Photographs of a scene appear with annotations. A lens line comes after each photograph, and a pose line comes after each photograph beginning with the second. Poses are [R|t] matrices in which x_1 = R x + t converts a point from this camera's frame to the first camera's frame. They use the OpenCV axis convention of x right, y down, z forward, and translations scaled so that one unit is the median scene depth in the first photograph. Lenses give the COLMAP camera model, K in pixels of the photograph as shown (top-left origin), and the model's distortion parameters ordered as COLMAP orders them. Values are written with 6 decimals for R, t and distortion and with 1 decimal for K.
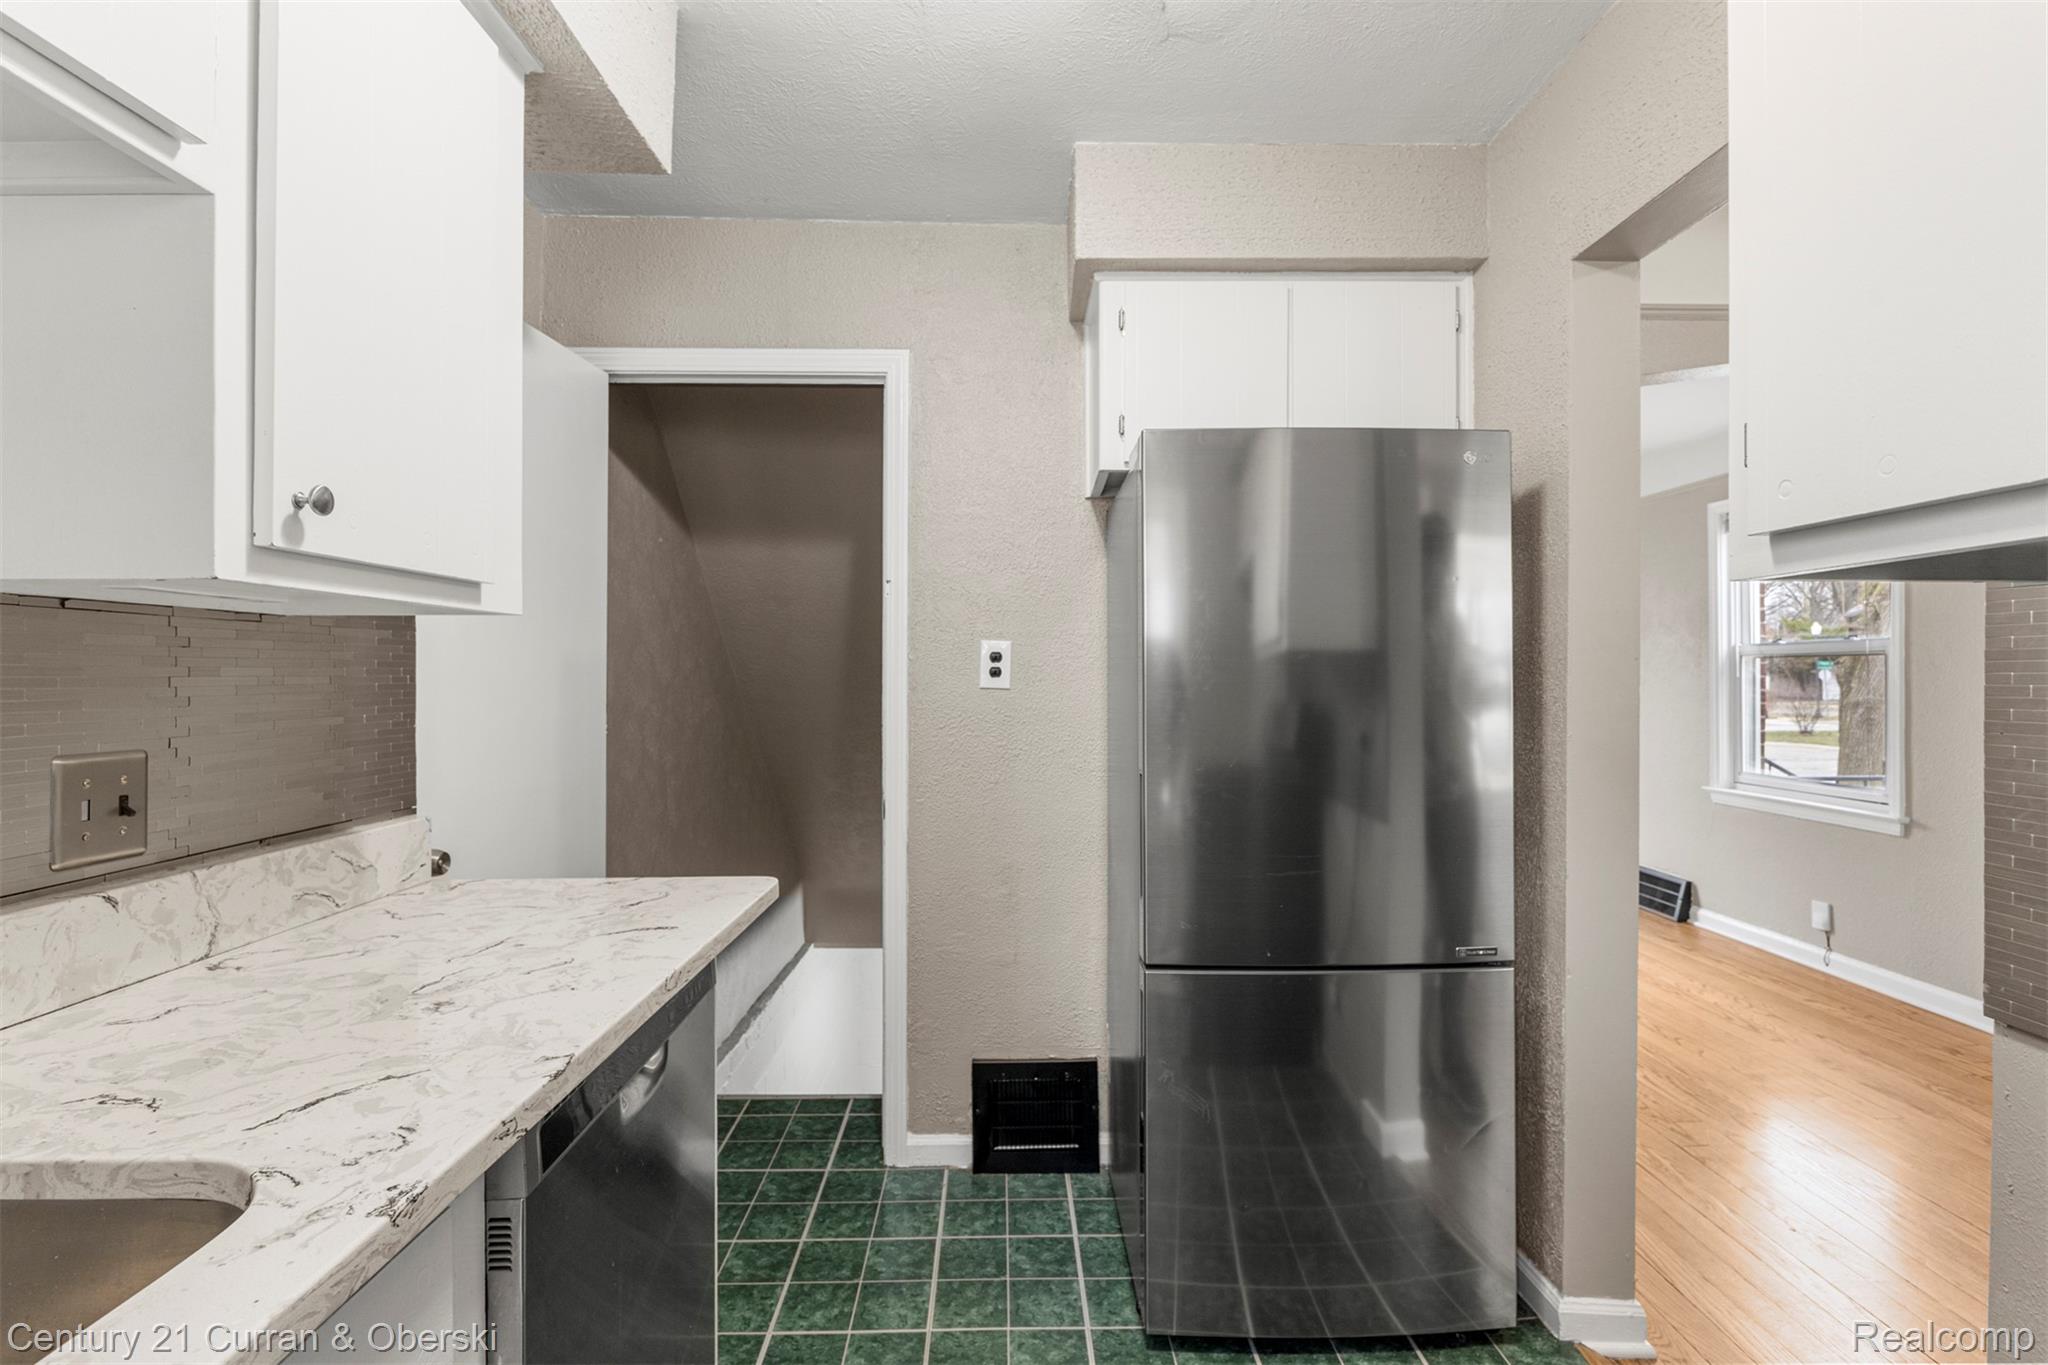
lens RADIAL K [[962.4, 0, 1028.0], [0, 962.4, 678.4], [0, 0, 1]] dist [-0.001306, -0.000689]
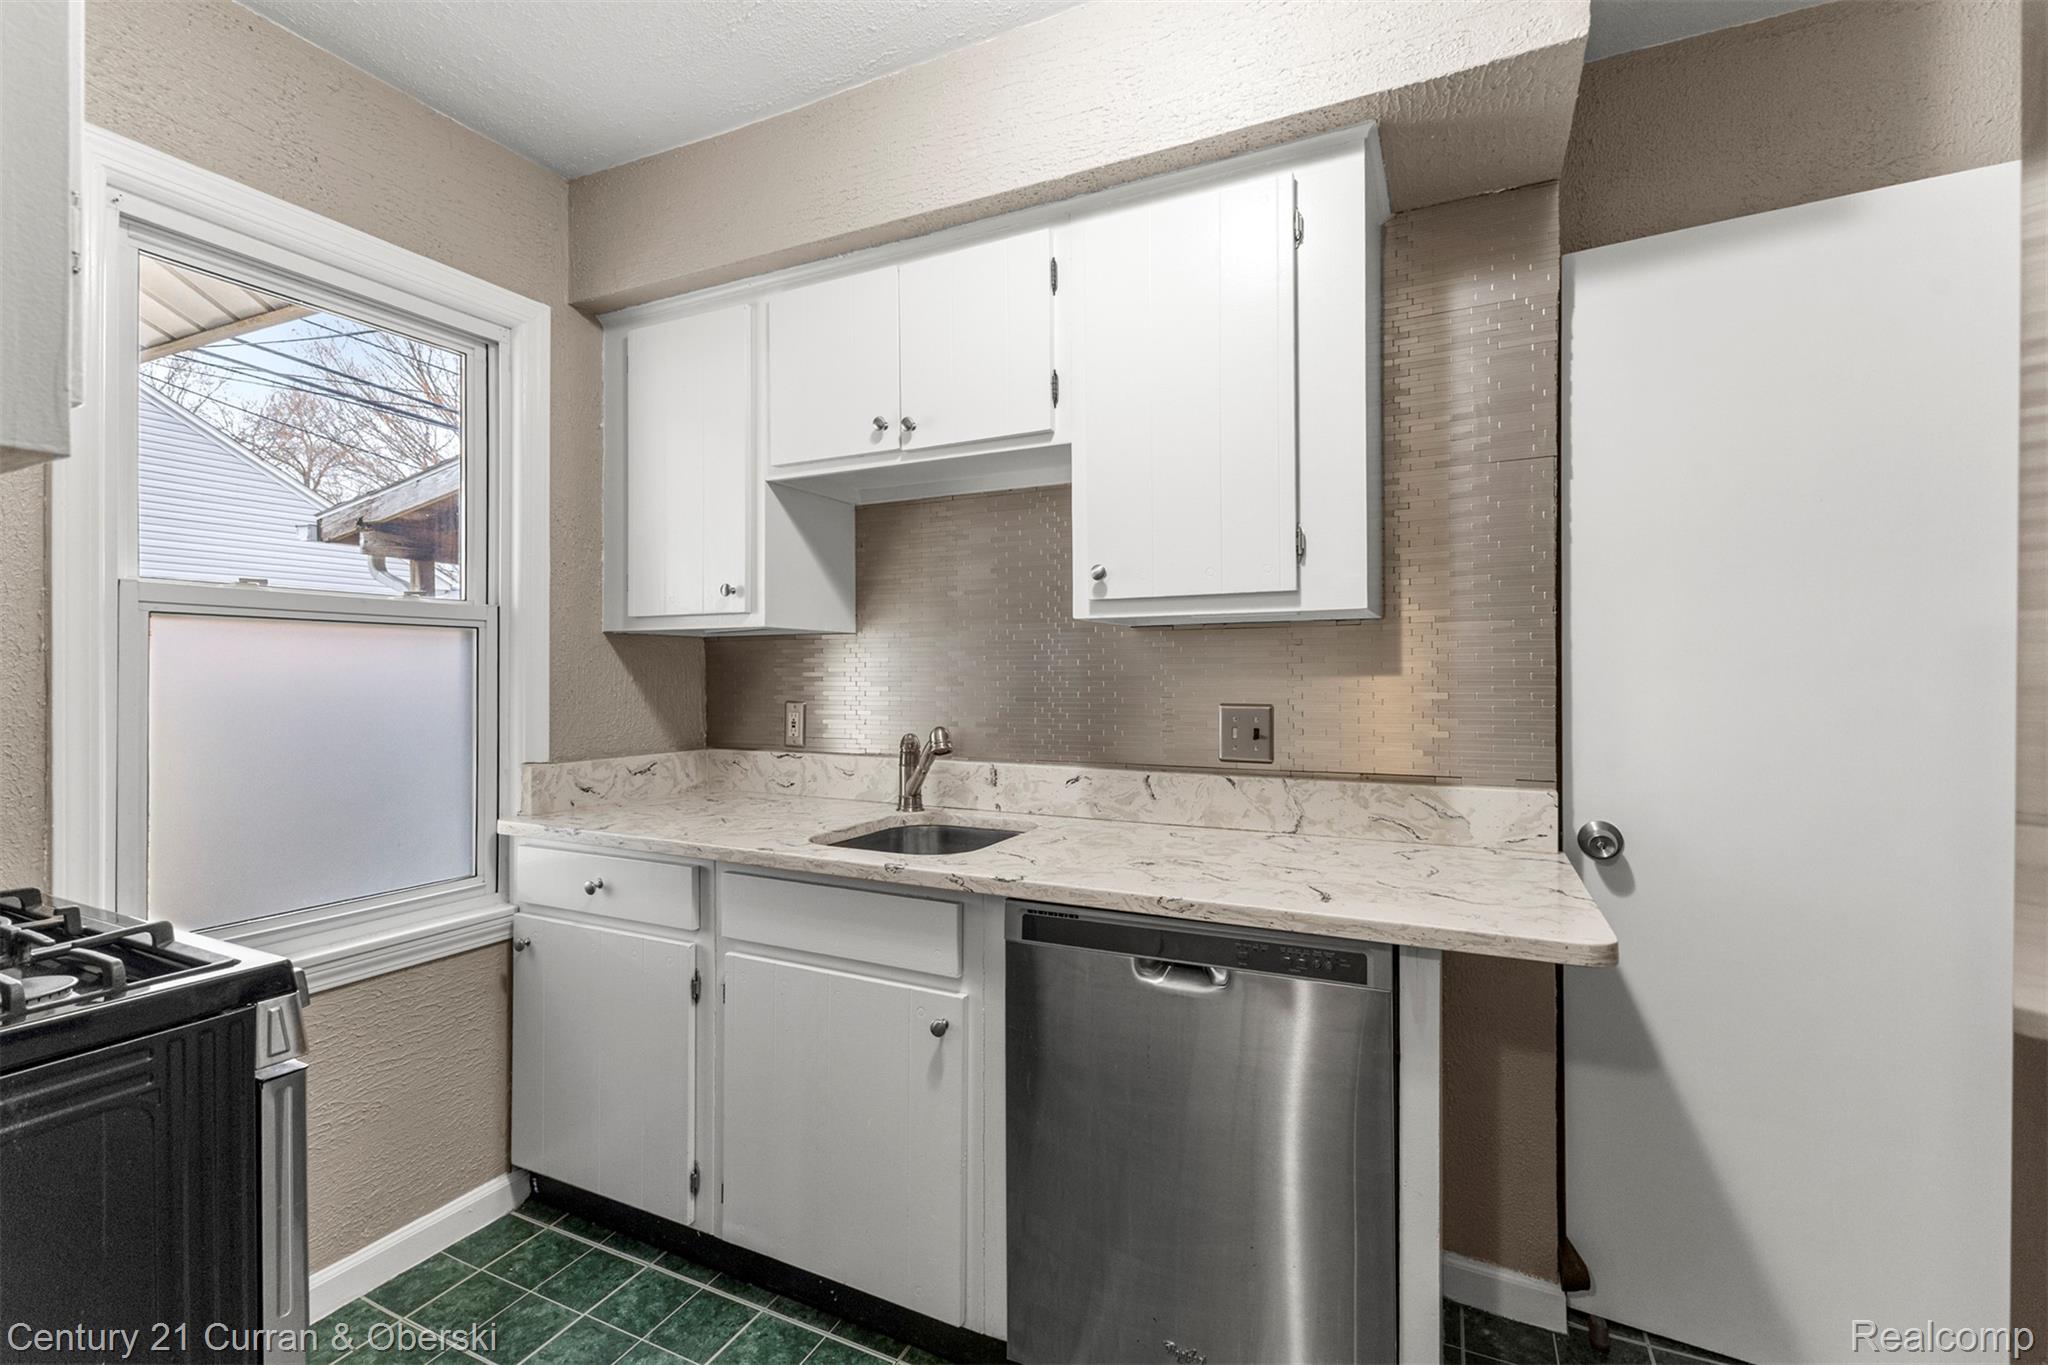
lens RADIAL K [[891.9, 0, 1021.2], [0, 891.9, 668.5], [0, 0, 1]] dist [0.002635, -0.000146]
pose [[-0.451000, 0.002480, -0.892520, 0.467720], [0.005327, 0.999986, 0.000087, 0.003486], [0.892508, -0.004715, -0.451007, 0.828565]]
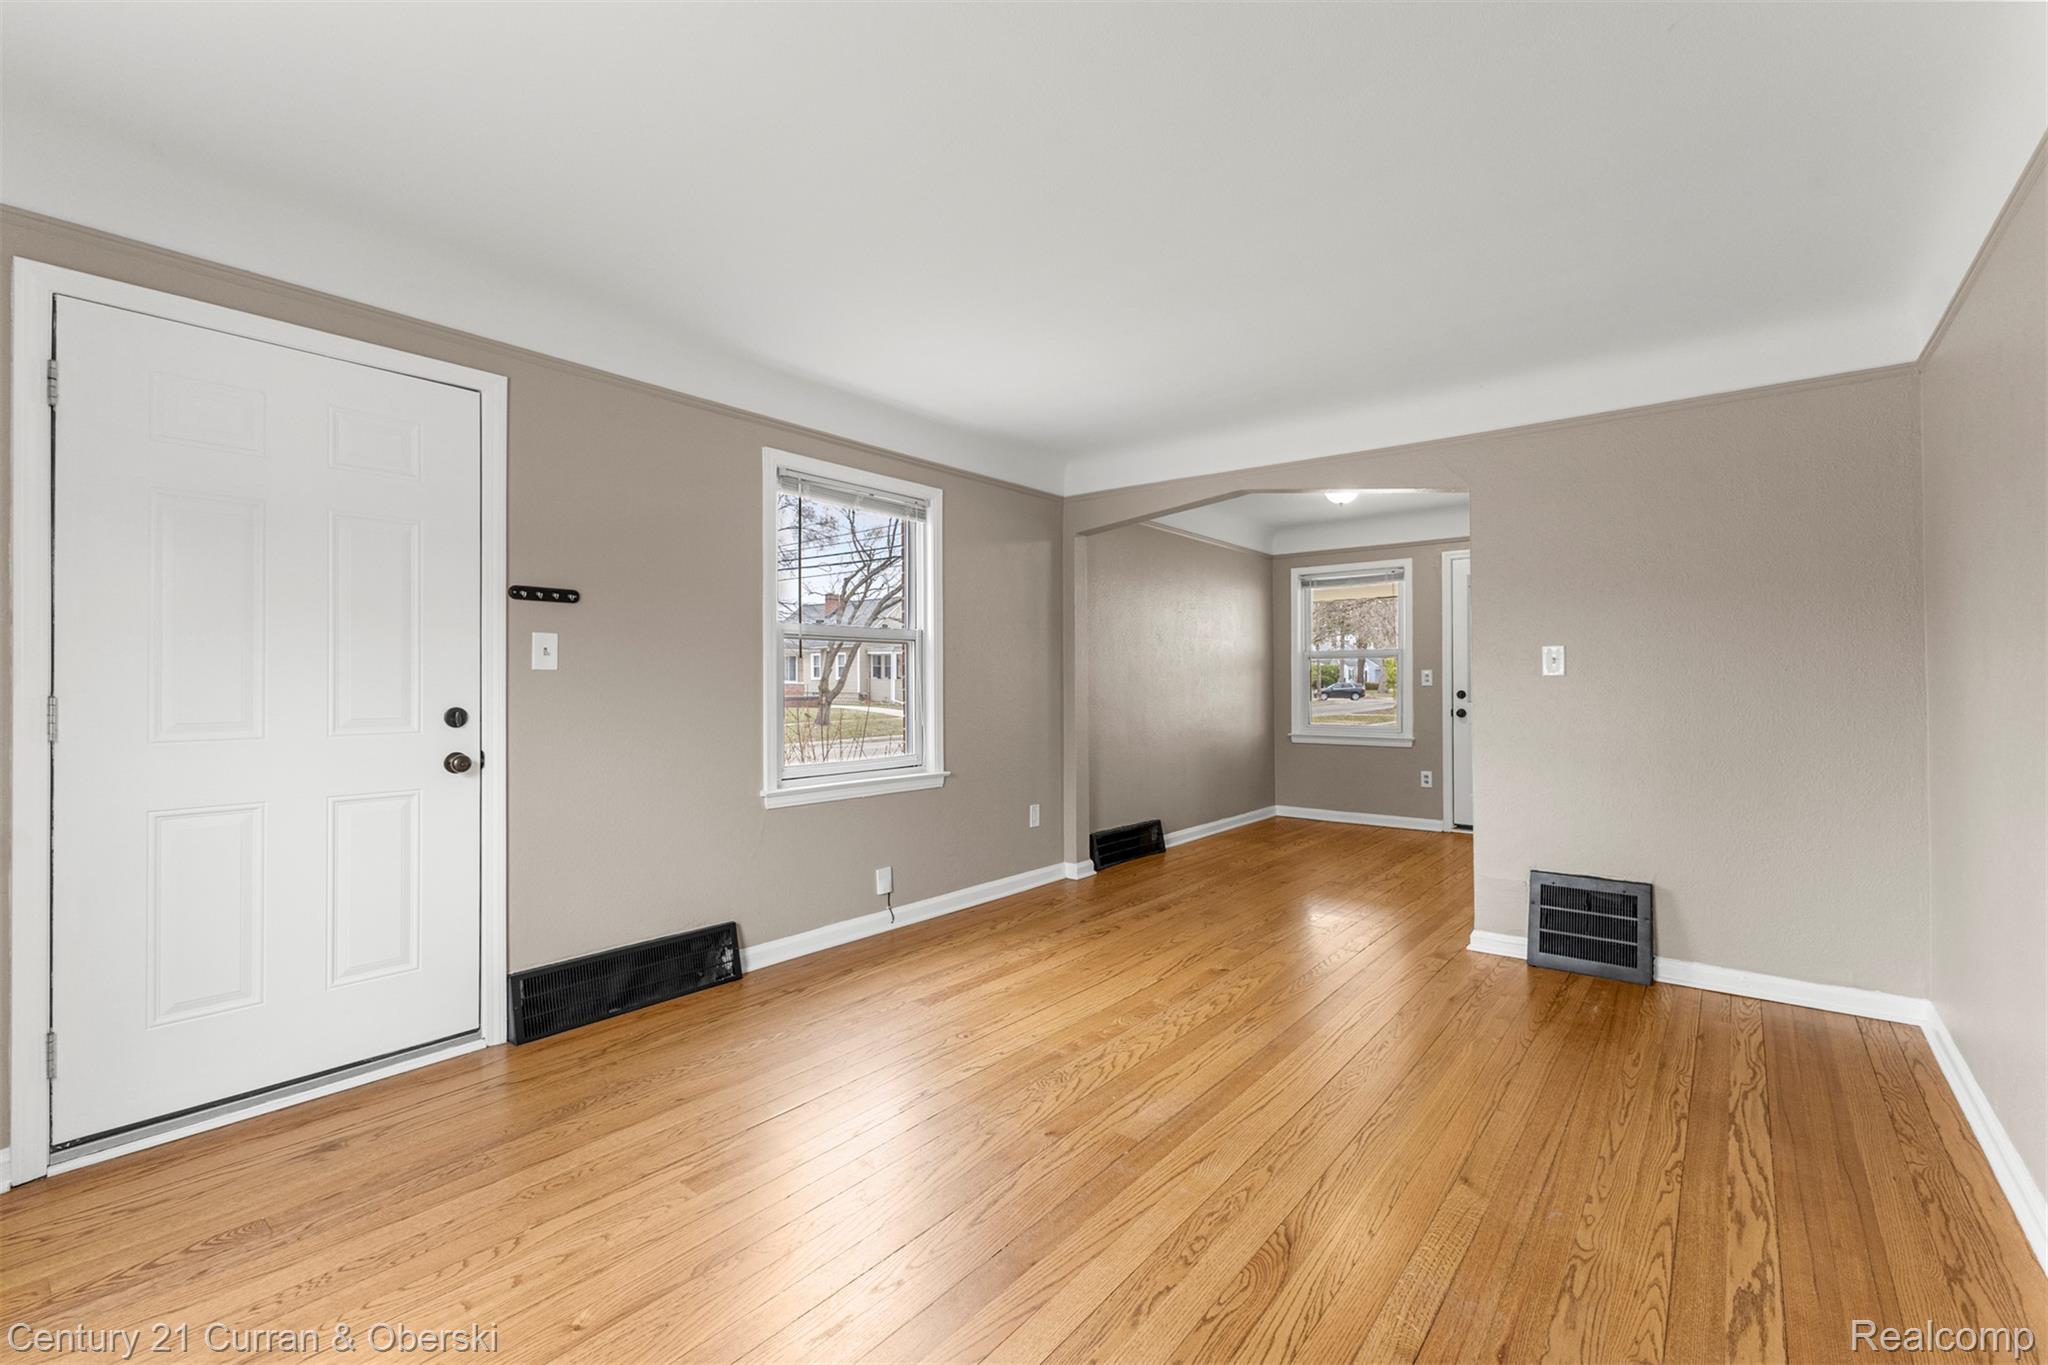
lens RADIAL K [[885.4, 0, 1028.4], [0, 885.4, 680.9], [0, 0, 1]] dist [0.008089, -0.000184]
pose [[-0.770430, 0.006807, 0.637489, 0.133370], [0.004971, 0.999977, -0.004670, 0.058932], [-0.637506, -0.000429, -0.770446, 3.687660]]
